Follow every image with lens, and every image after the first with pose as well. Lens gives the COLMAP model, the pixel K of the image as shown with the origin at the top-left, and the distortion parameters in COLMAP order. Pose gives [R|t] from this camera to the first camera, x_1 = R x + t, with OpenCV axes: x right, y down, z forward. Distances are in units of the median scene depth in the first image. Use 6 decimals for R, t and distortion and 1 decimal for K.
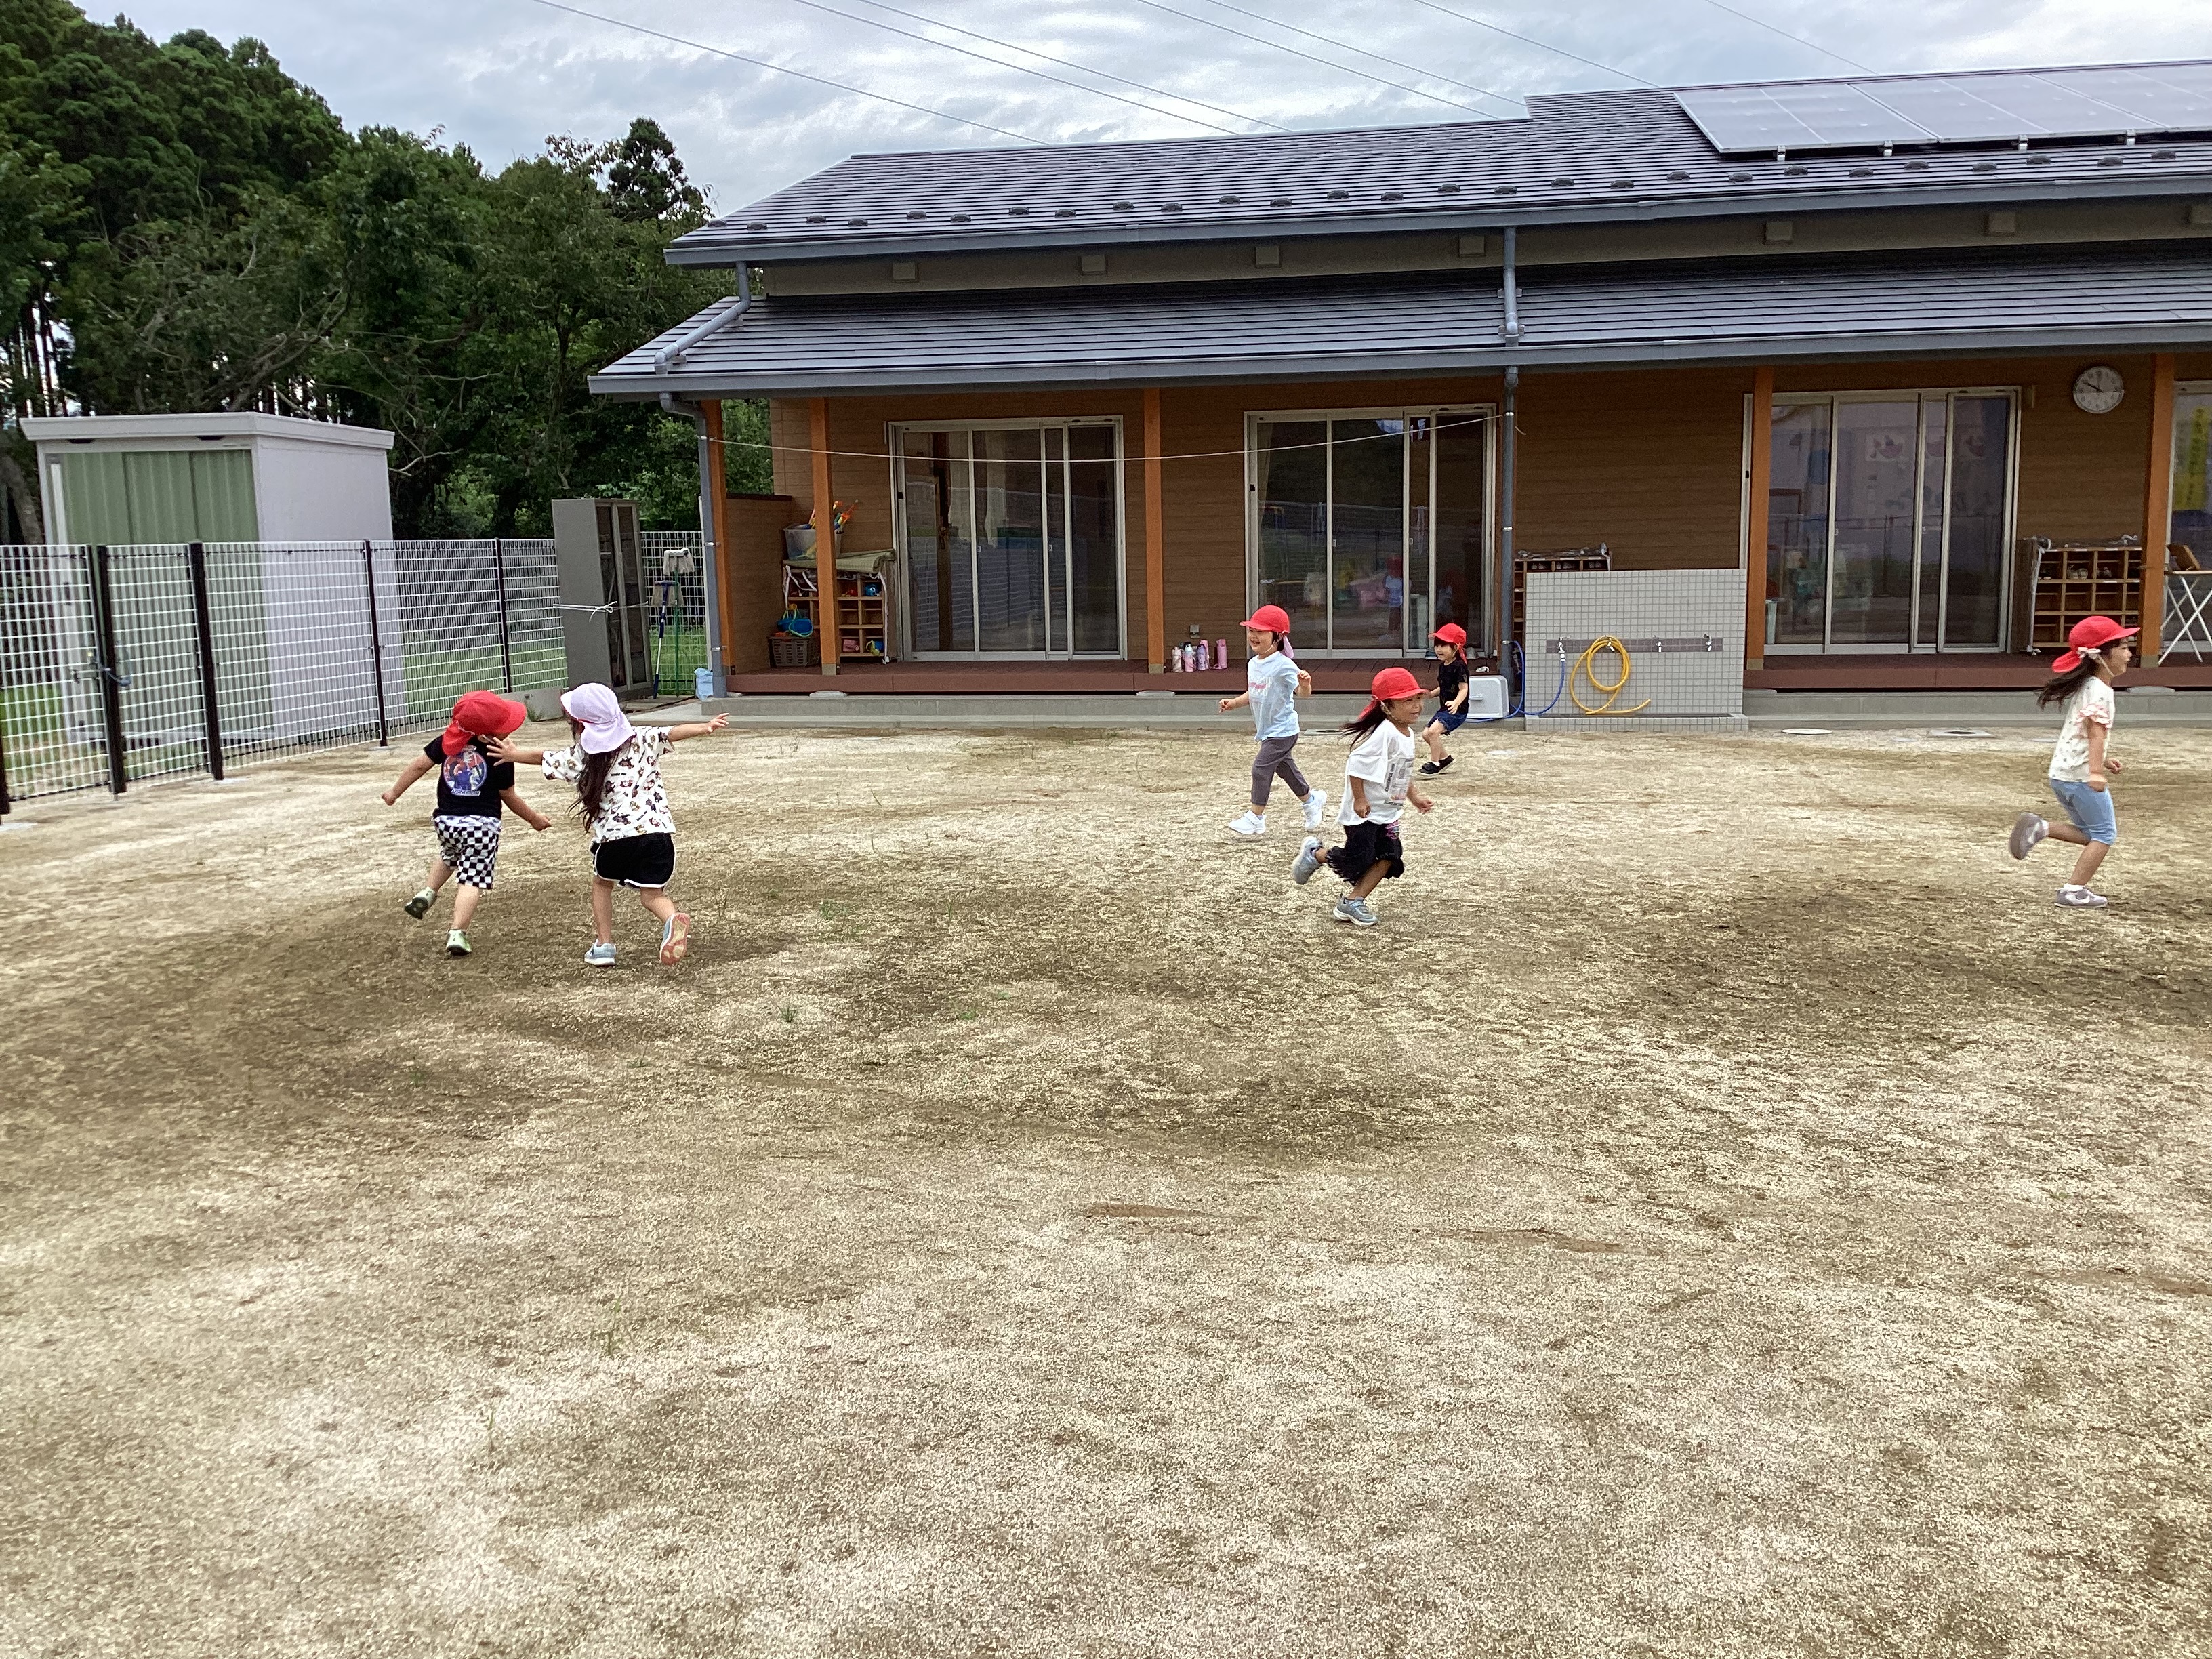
lens RADIAL K [[1997.7, 0, 1106.0], [0, 1997.7, 829.5], [0, 0, 1]] dist [0.020818, -0.055150]
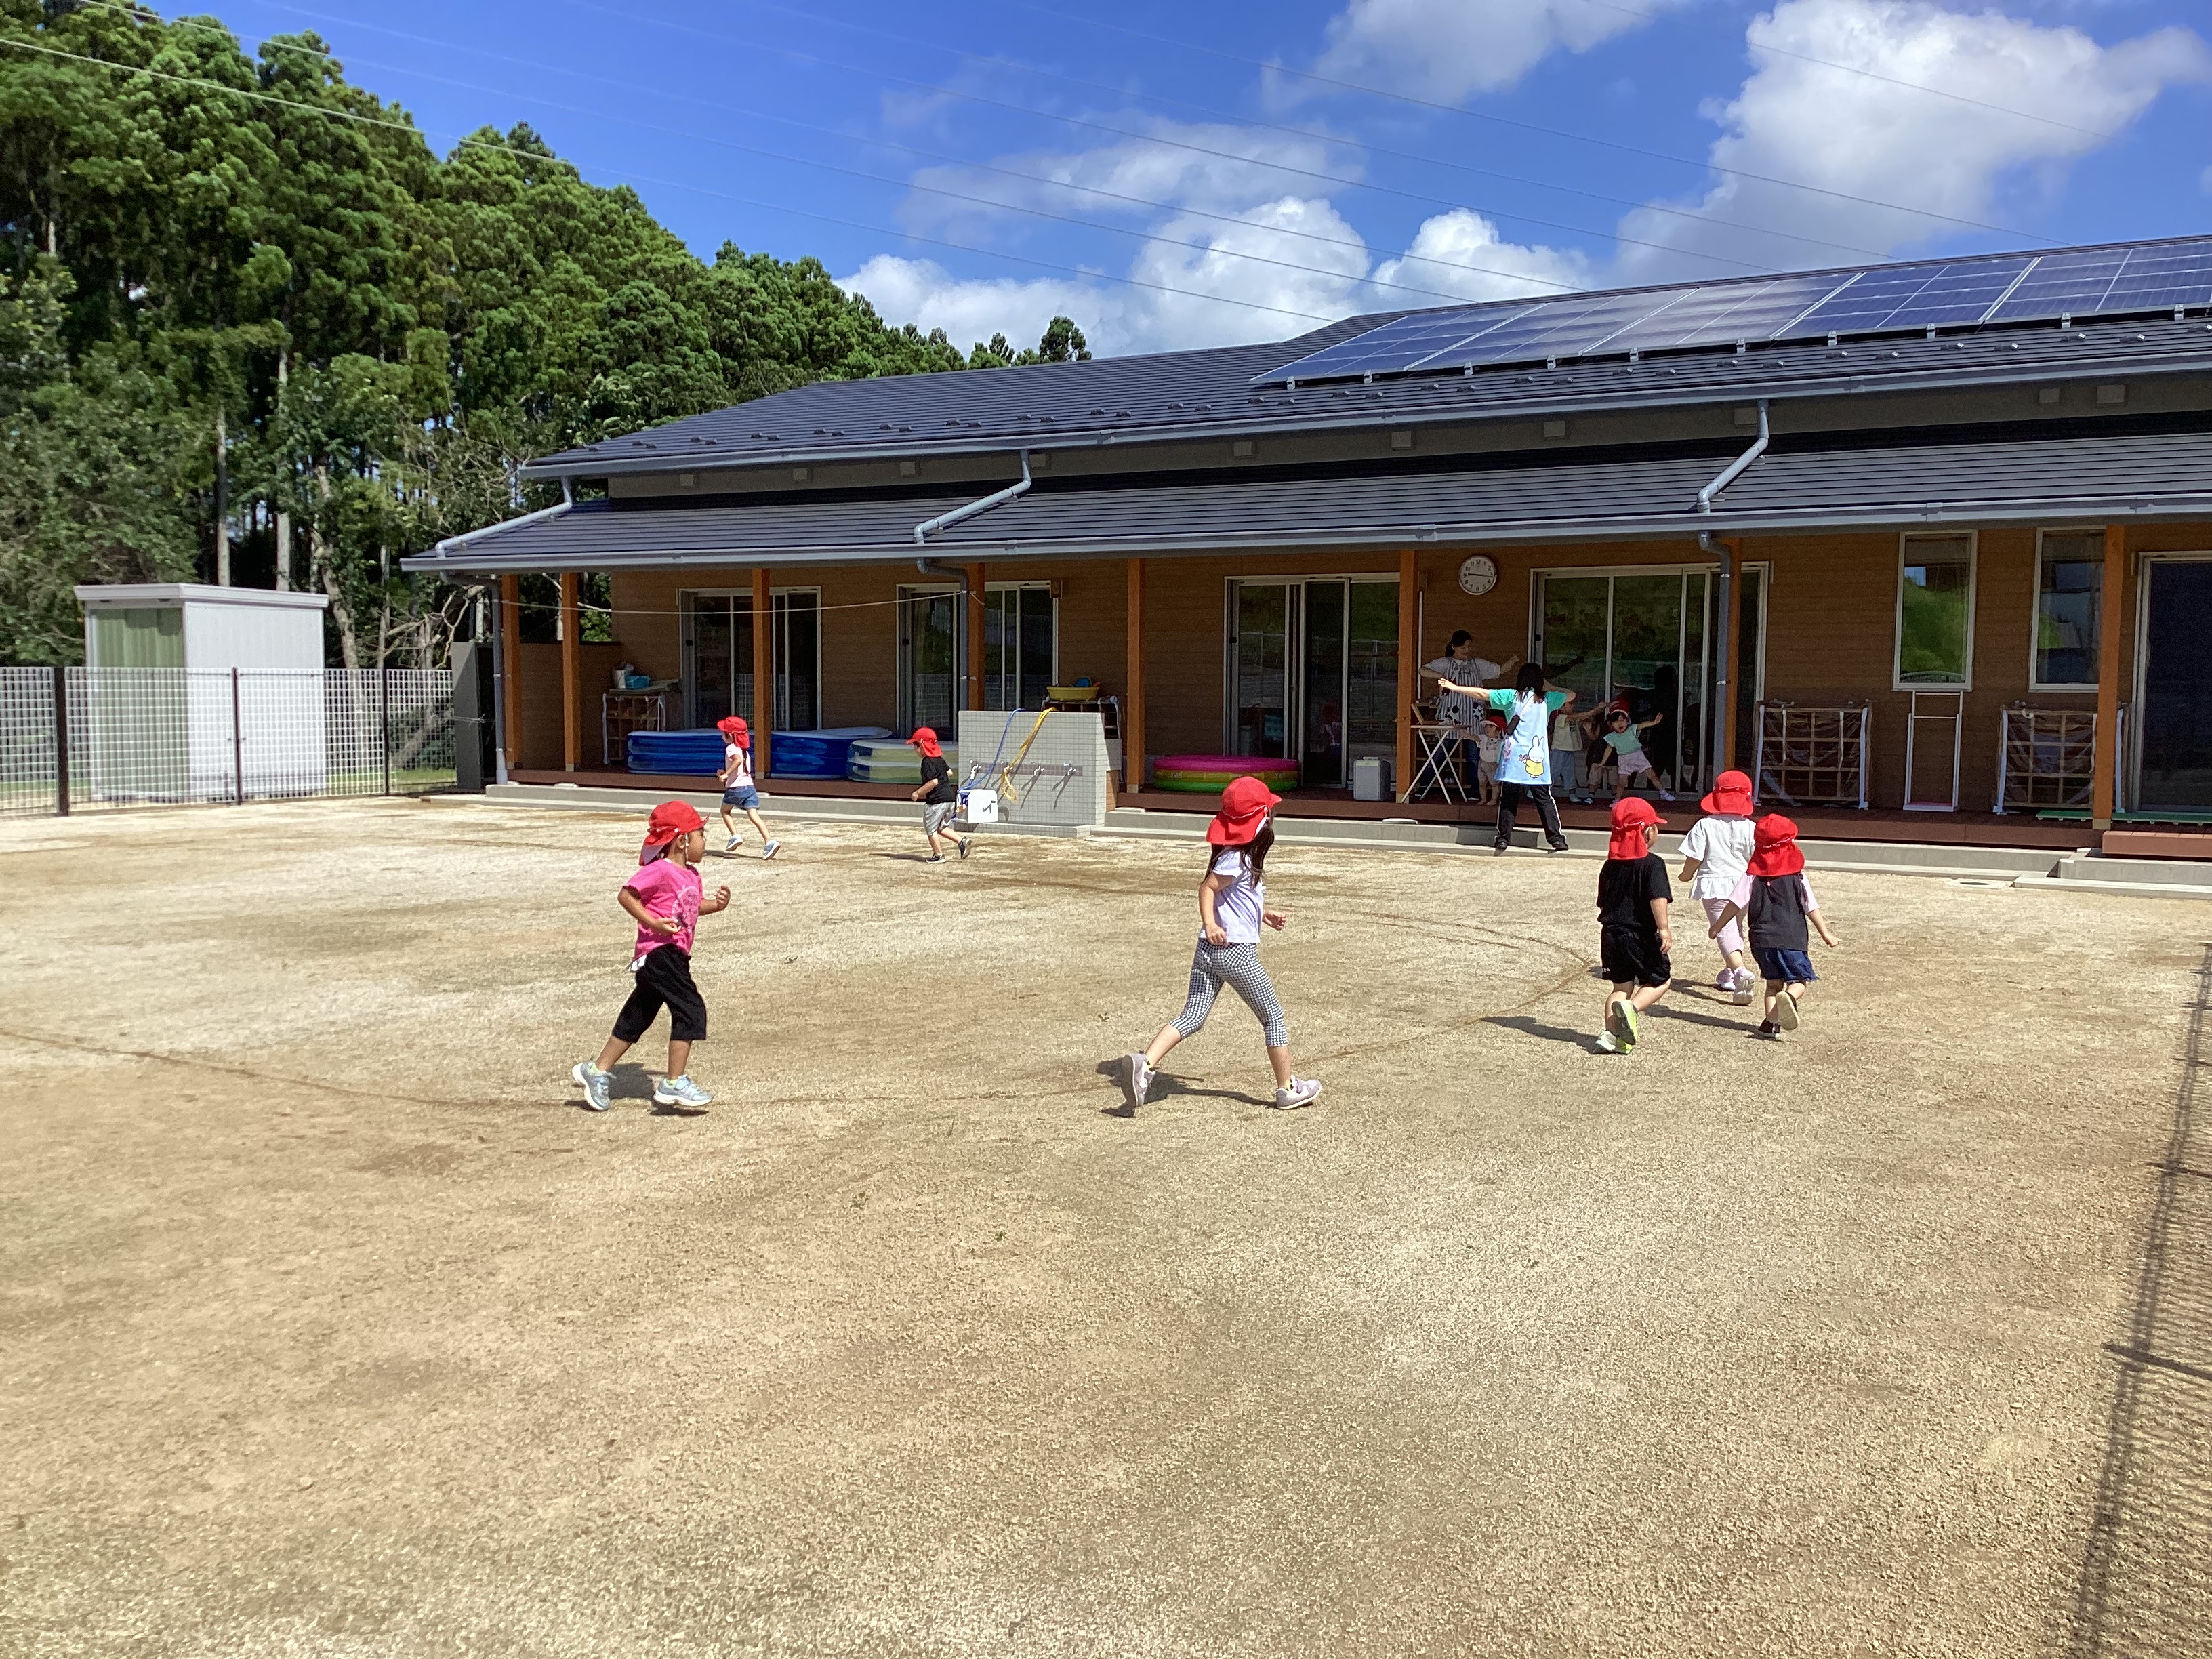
lens RADIAL K [[1997.7, 0, 1106.0], [0, 1997.7, 829.5], [0, 0, 1]] dist [0.020818, -0.055150]
pose [[0.944953, 0.046590, -0.323872, 0.438479], [-0.070625, 0.995521, -0.062852, 0.014278], [0.319493, 0.082265, 0.944011, -0.118930]]
